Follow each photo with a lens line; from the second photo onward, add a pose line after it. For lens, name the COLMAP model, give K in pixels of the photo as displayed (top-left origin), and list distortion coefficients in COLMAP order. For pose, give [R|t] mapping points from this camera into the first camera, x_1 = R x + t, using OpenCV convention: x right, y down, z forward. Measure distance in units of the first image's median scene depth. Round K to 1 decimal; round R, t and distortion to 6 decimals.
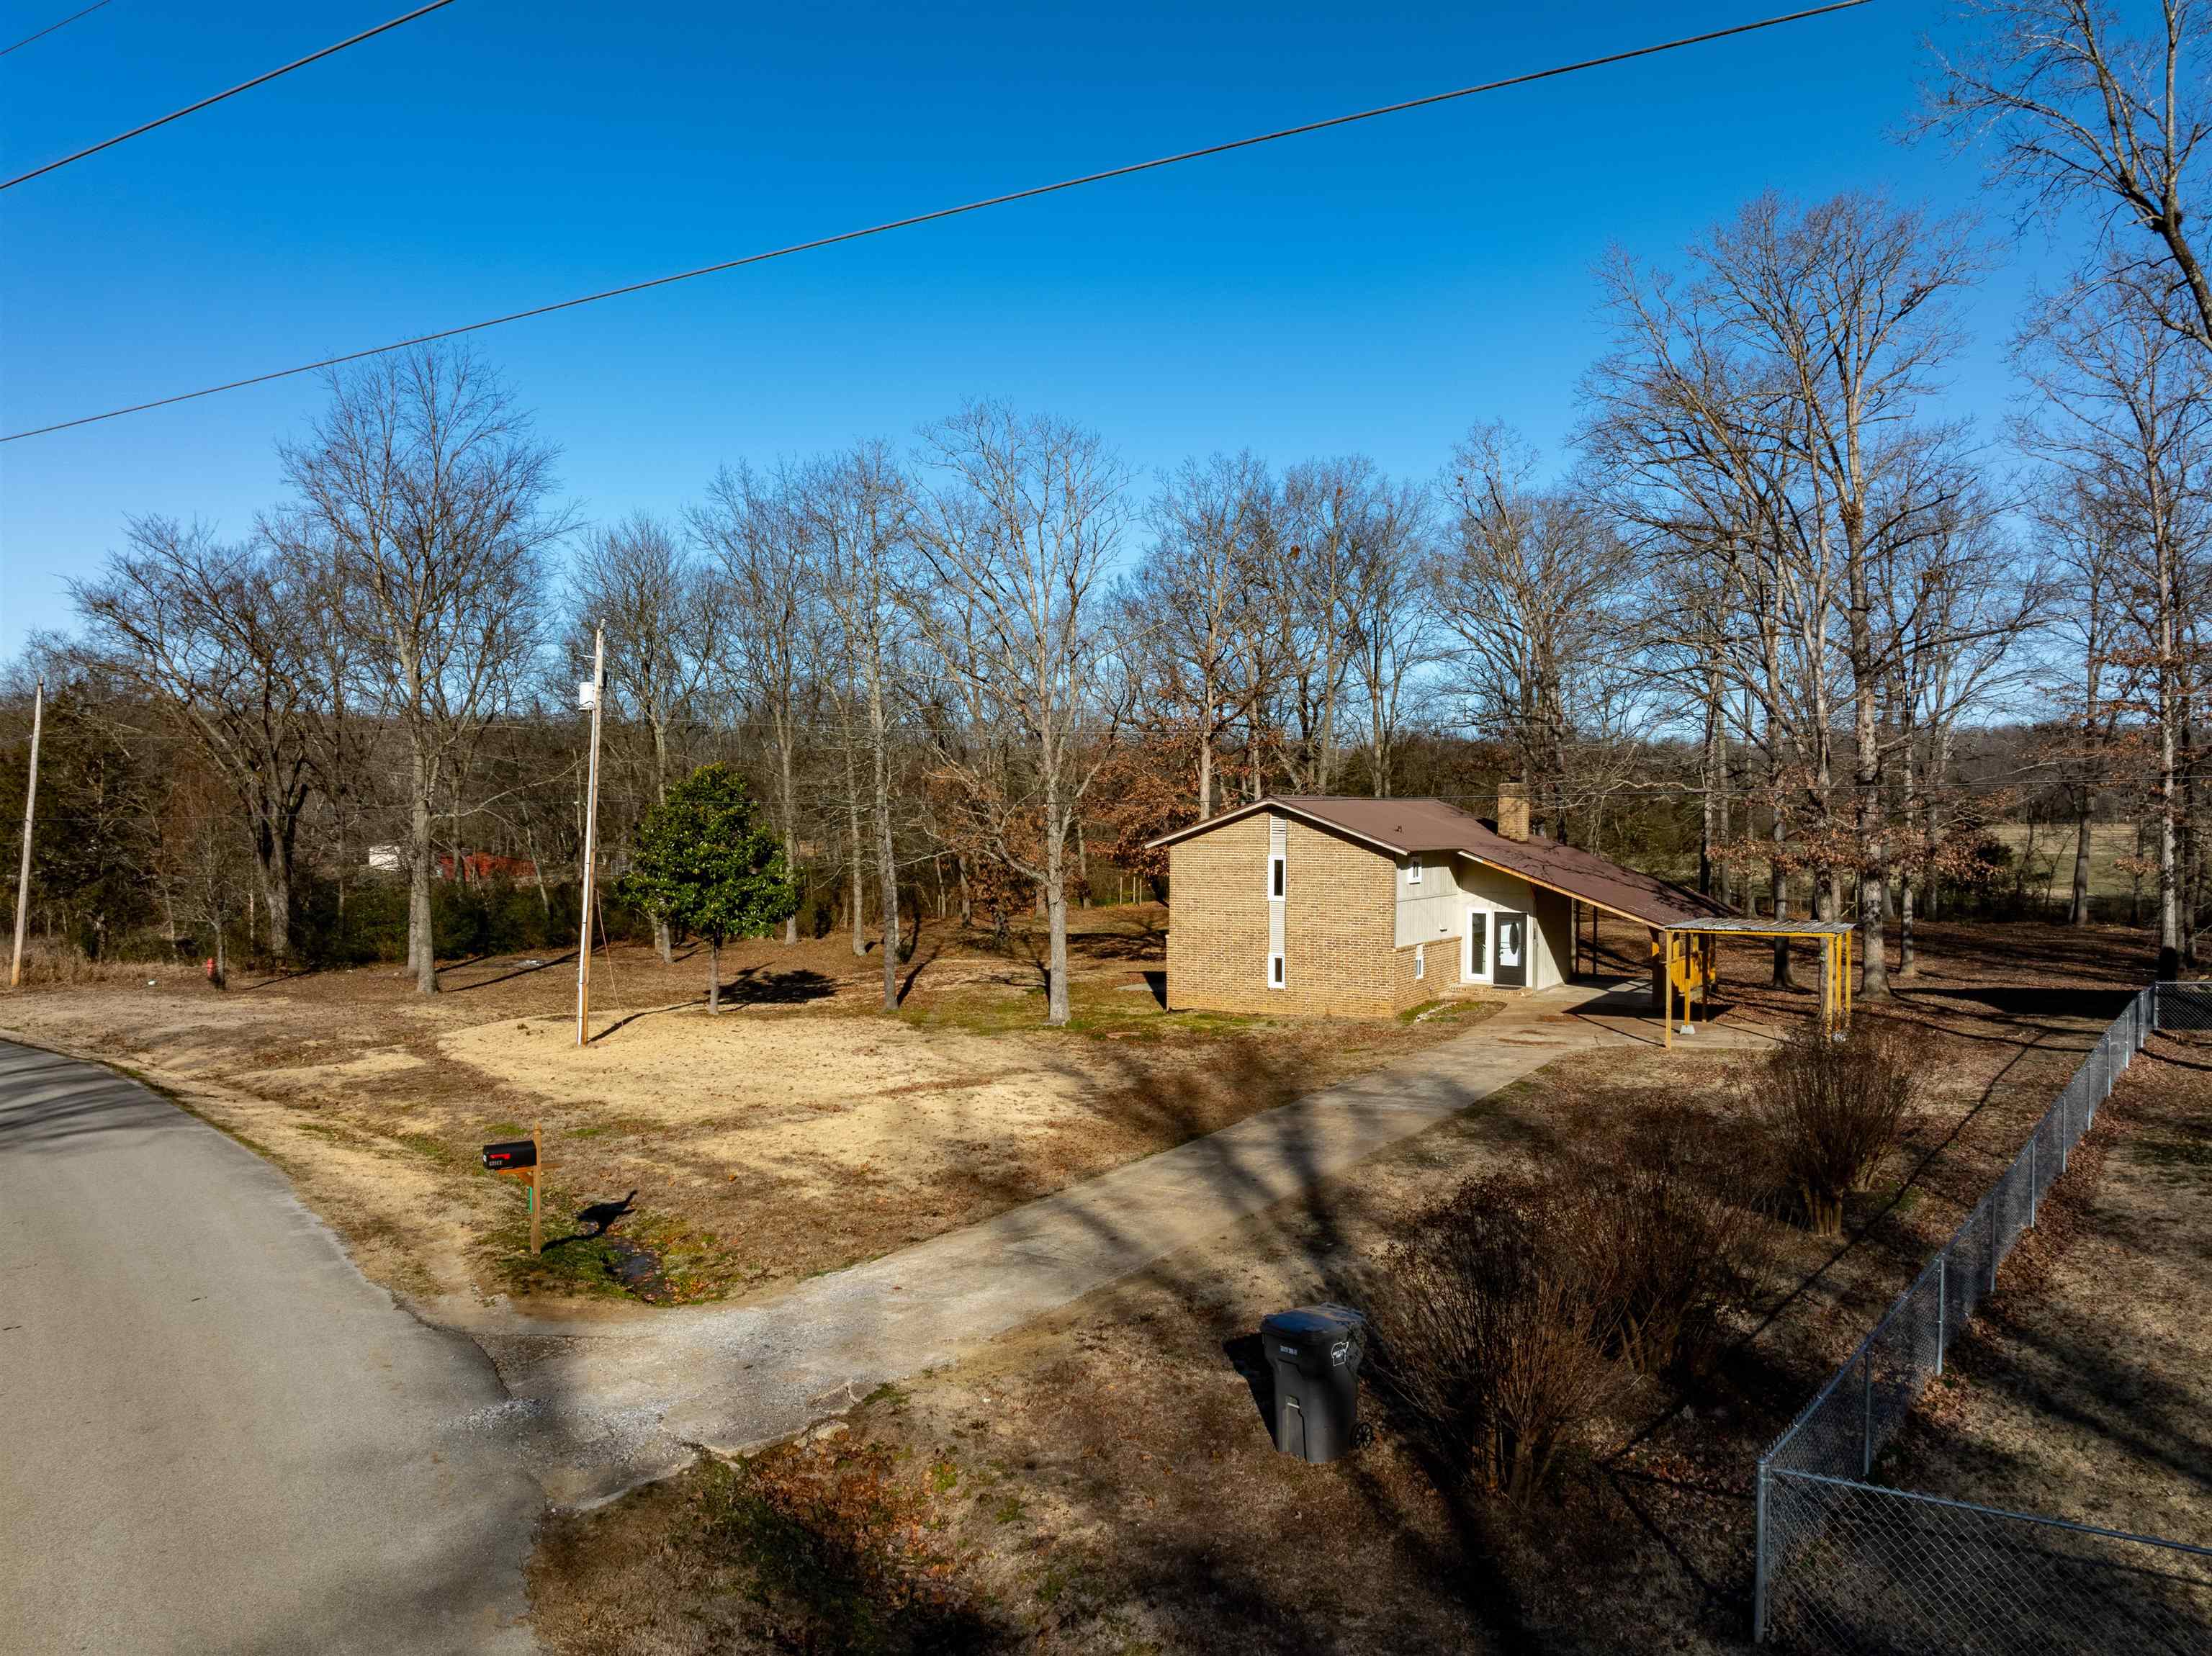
lens RADIAL K [[1537.8, 0, 1104.0], [0, 1537.8, 817.8], [0, 0, 1]] dist [-0.022080, 0.003400]
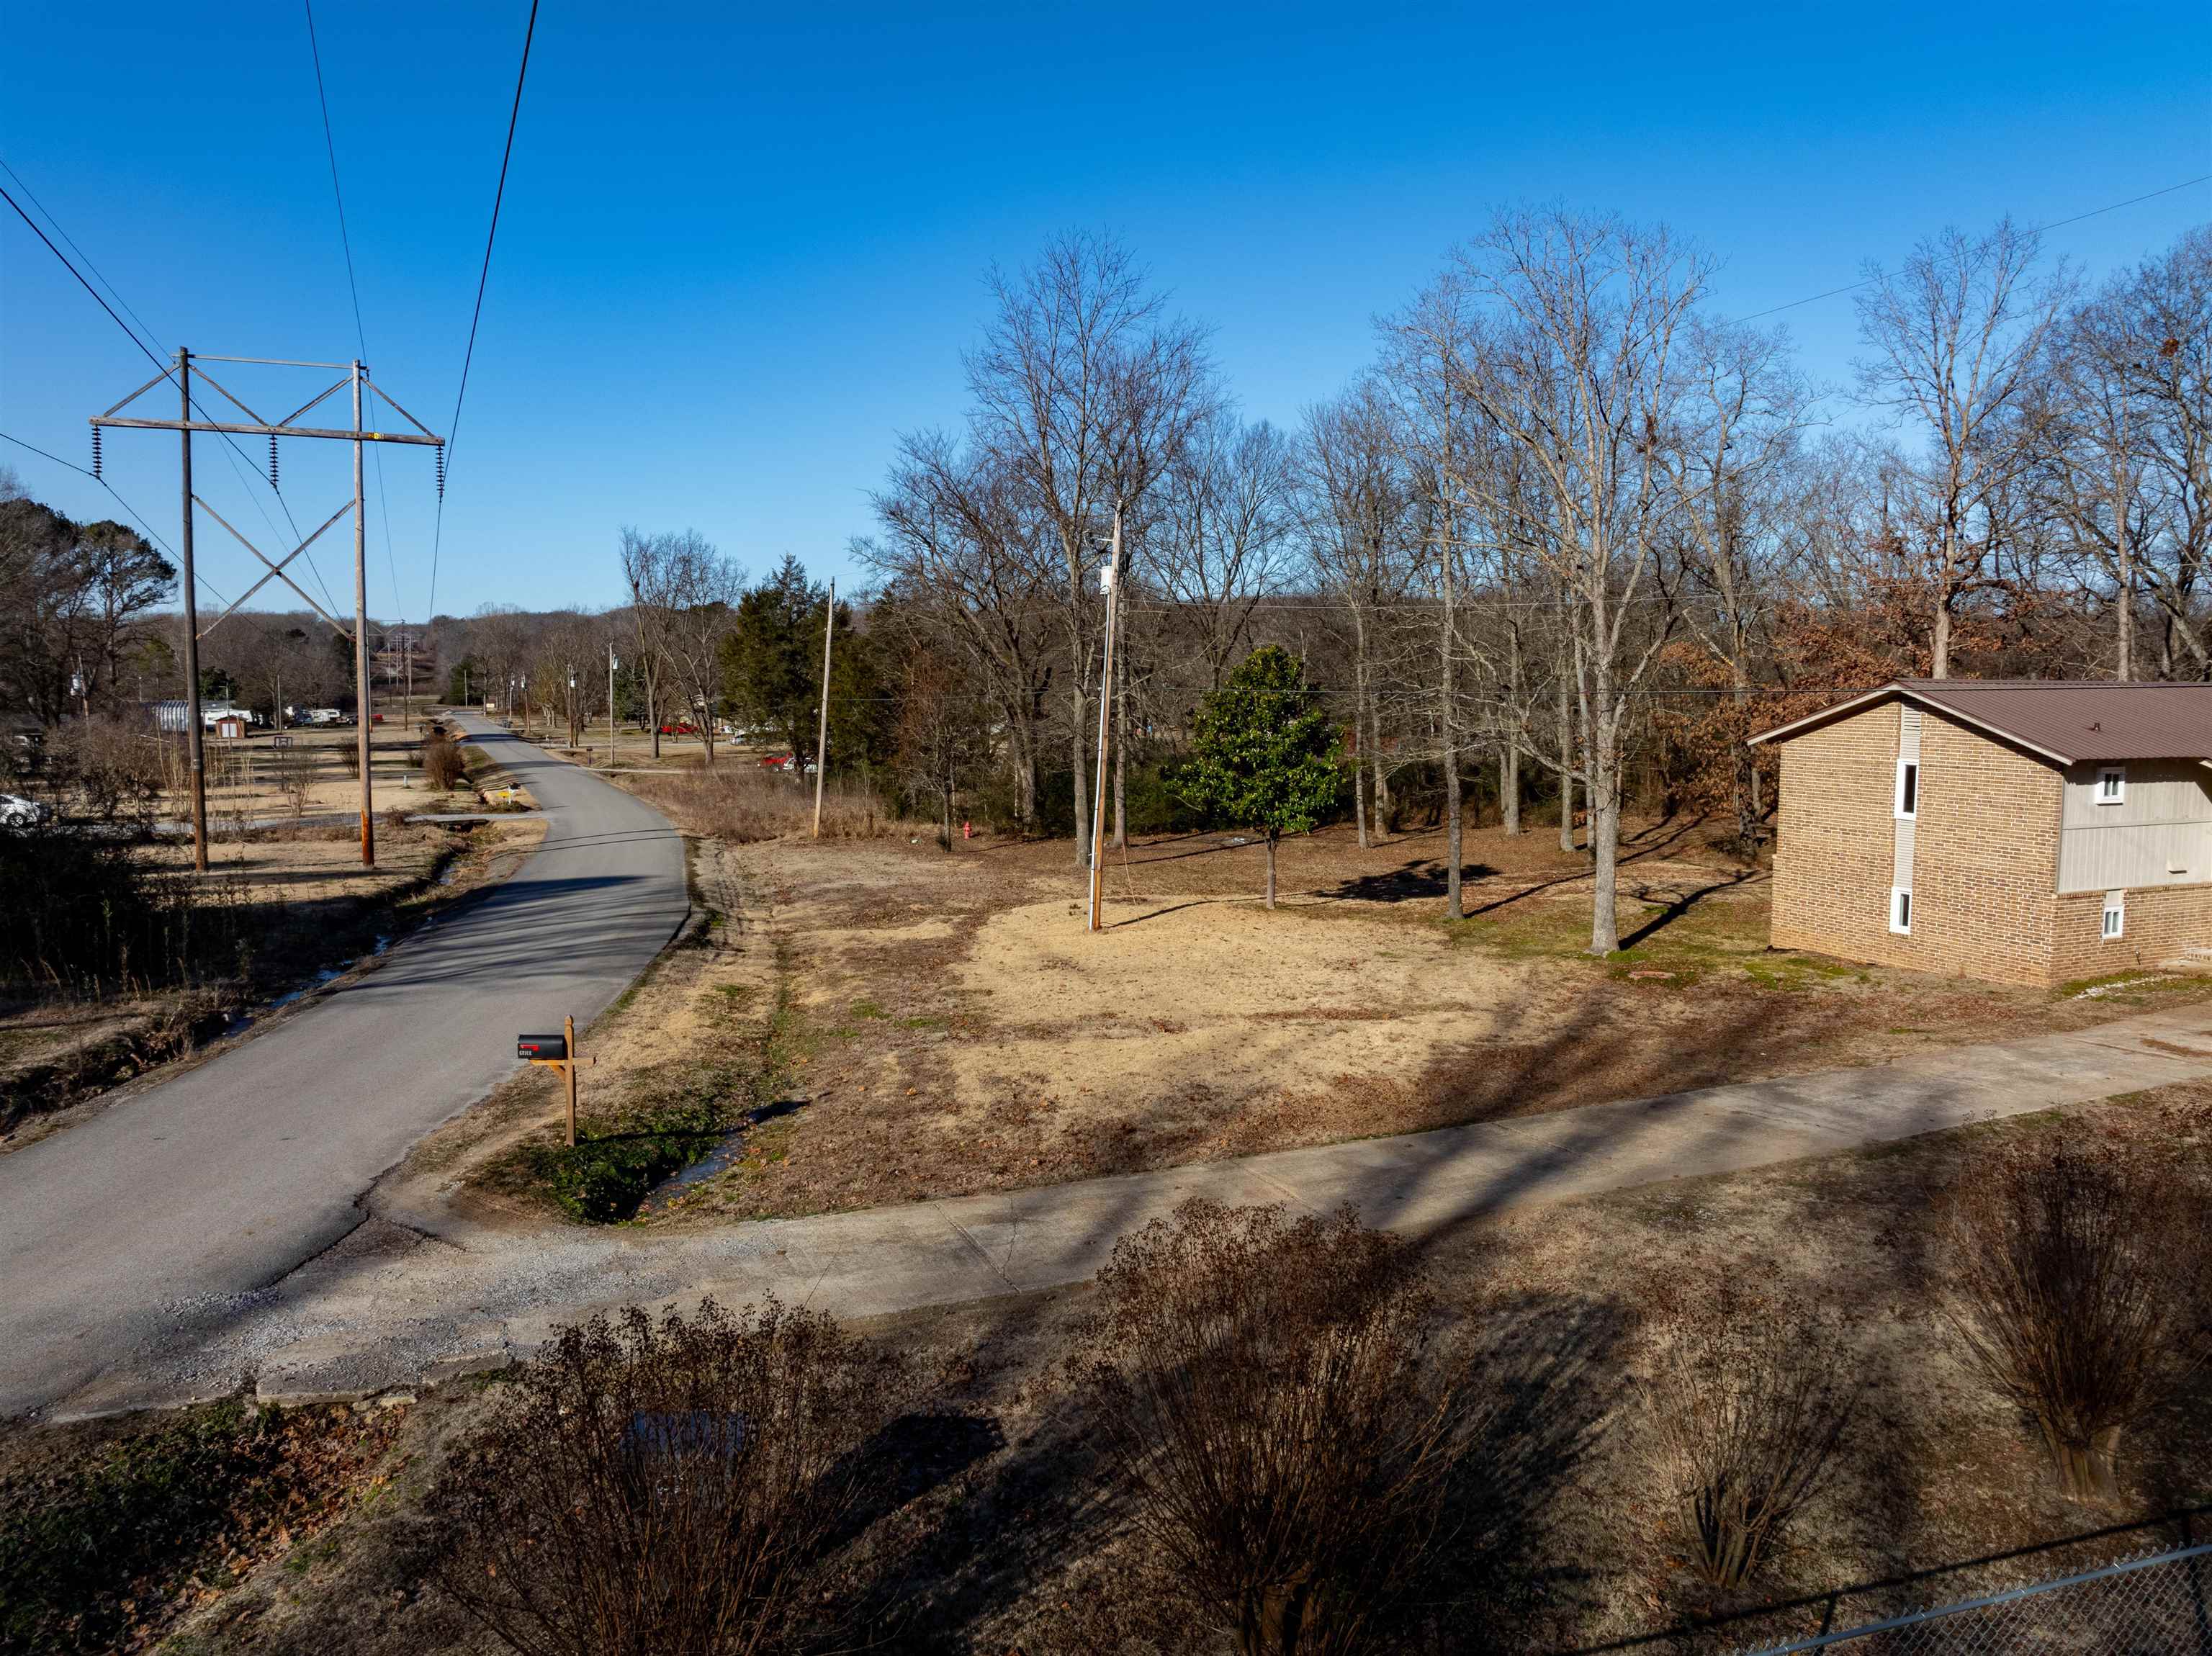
lens RADIAL K [[1545.3, 0, 1133.4], [0, 1545.3, 821.7], [0, 0, 1]] dist [-0.068428, 0.047542]
pose [[0.827713, 0.048864, -0.559020, 0.212136], [-0.001865, 0.996436, 0.084337, -0.007188], [0.561148, -0.068764, 0.824854, 0.163879]]
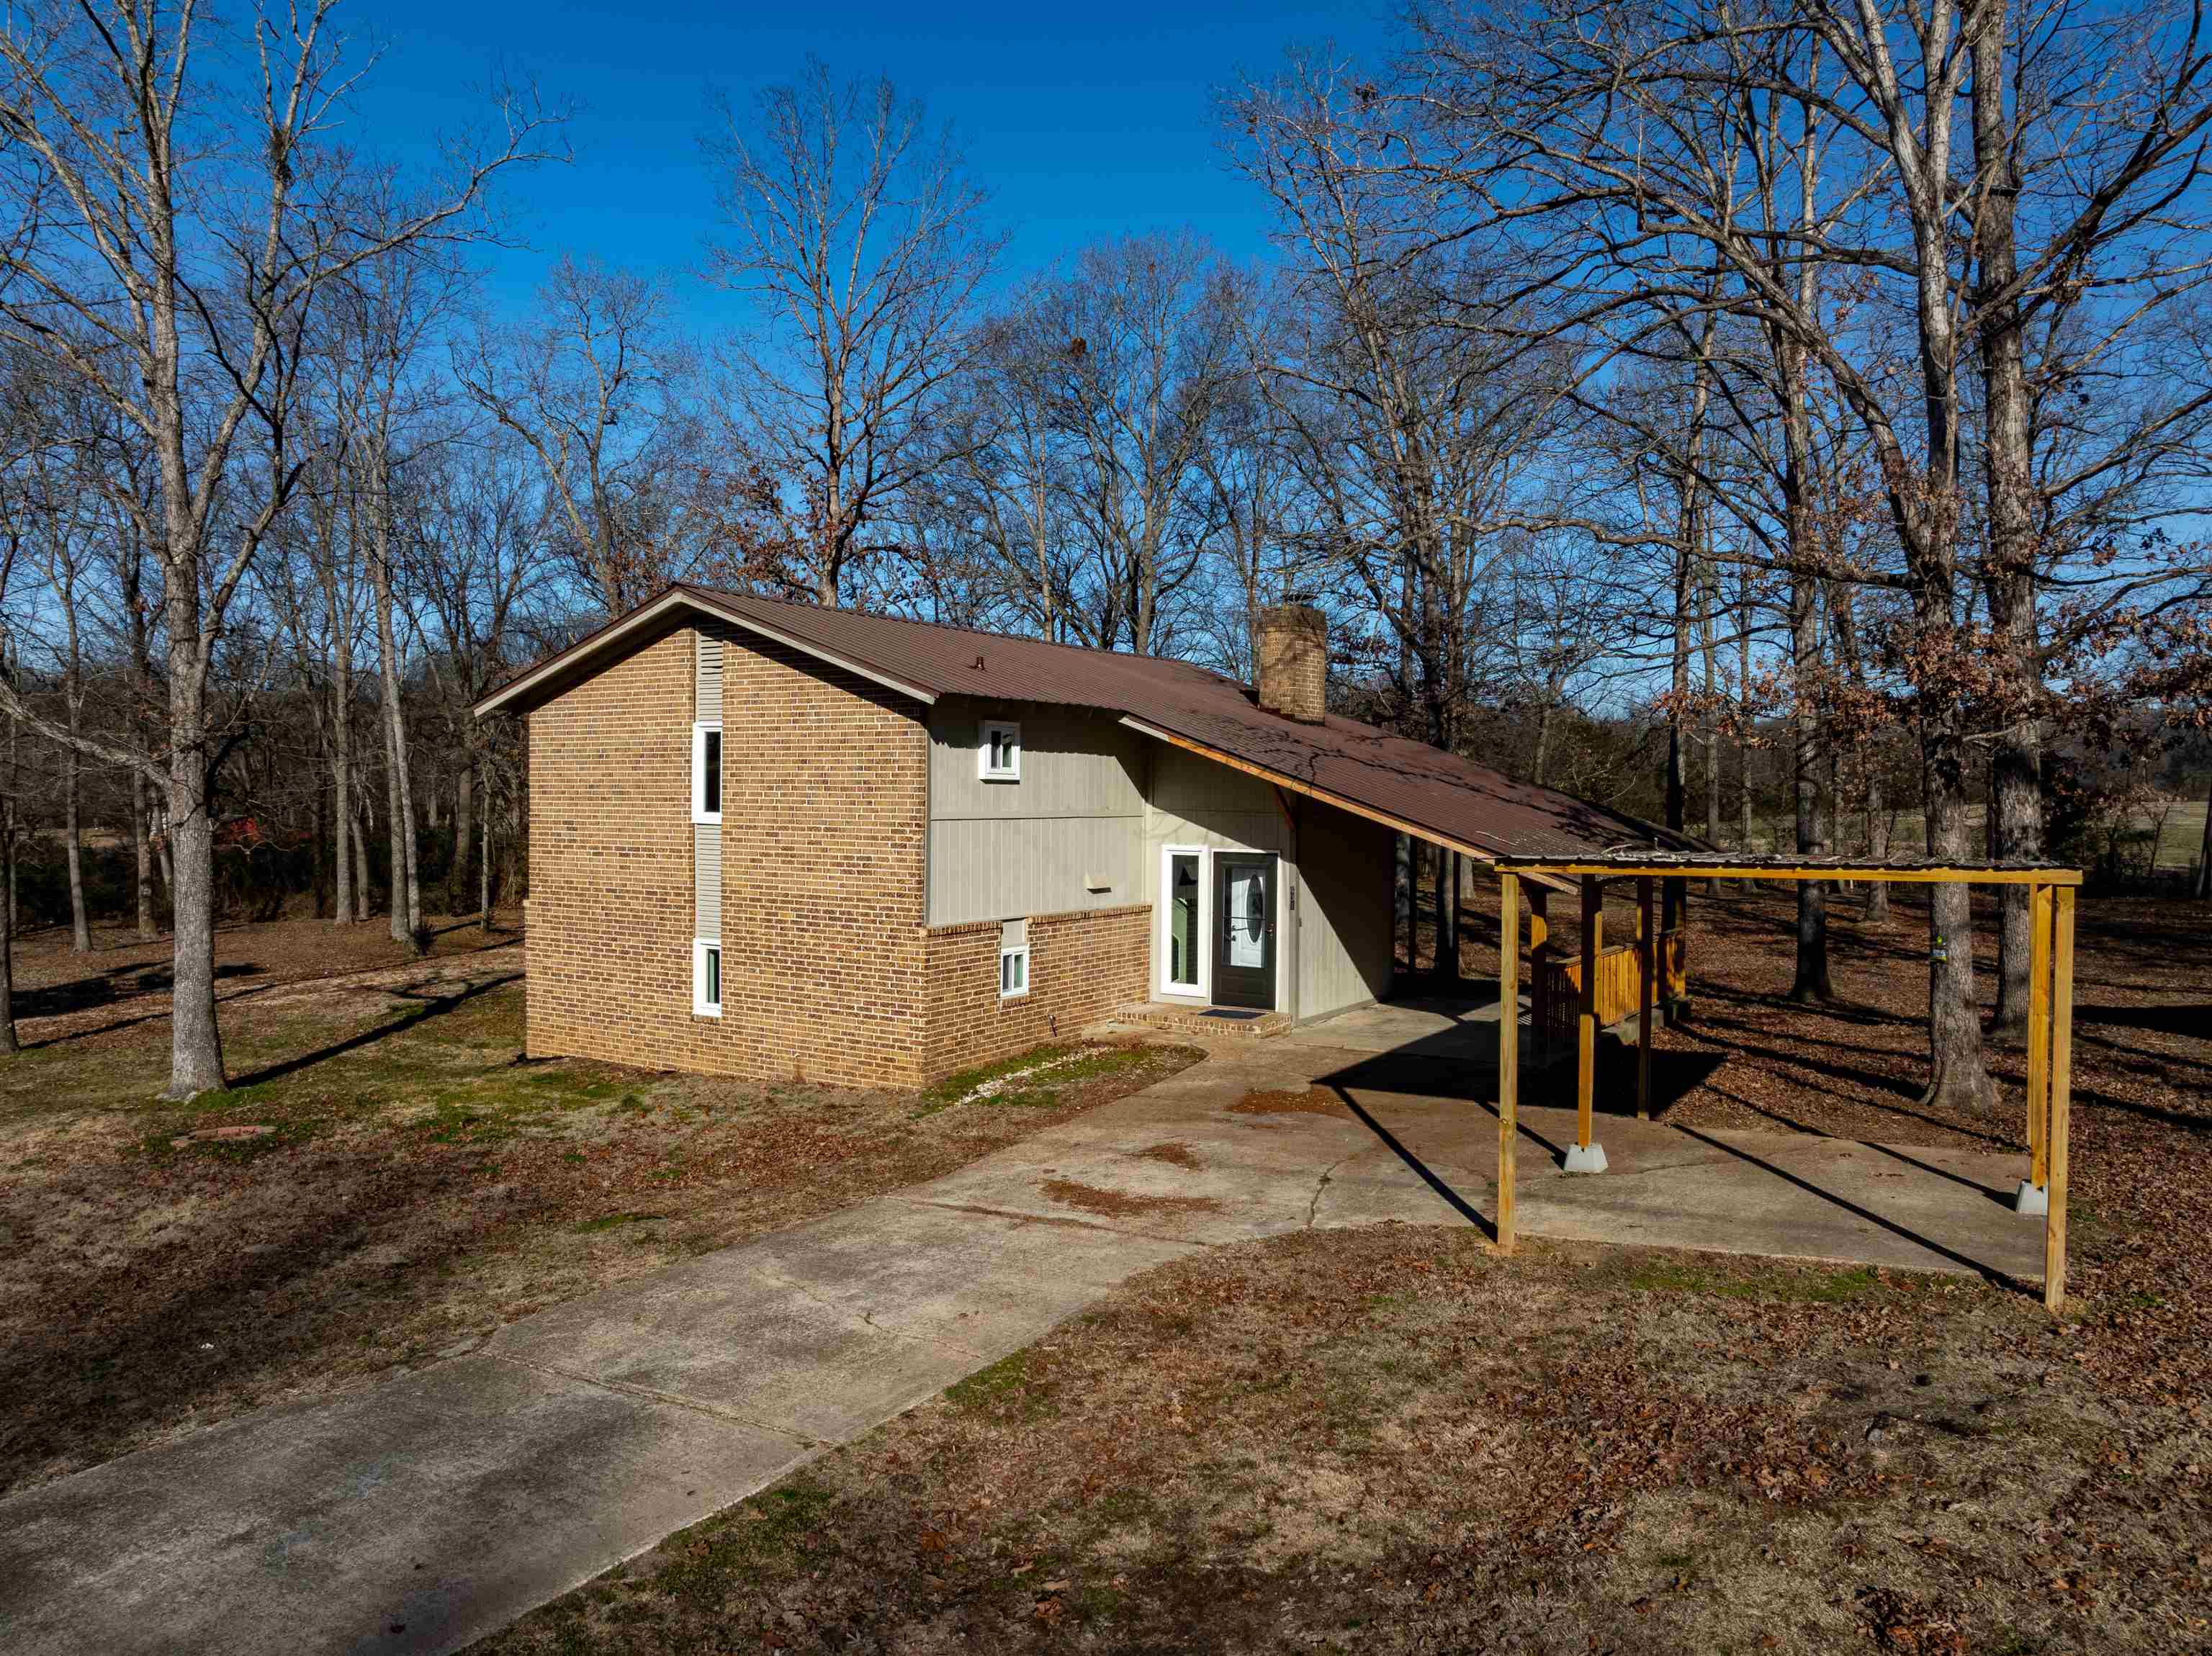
lens RADIAL K [[1537.8, 0, 1104.0], [0, 1537.8, 817.8], [0, 0, 1]] dist [-0.022080, 0.003400]
pose [[0.999997, 0.001281, 0.002249, 0.222523], [-0.001304, 0.999949, 0.010061, 0.046739], [-0.002236, -0.010064, 0.999947, 0.536584]]
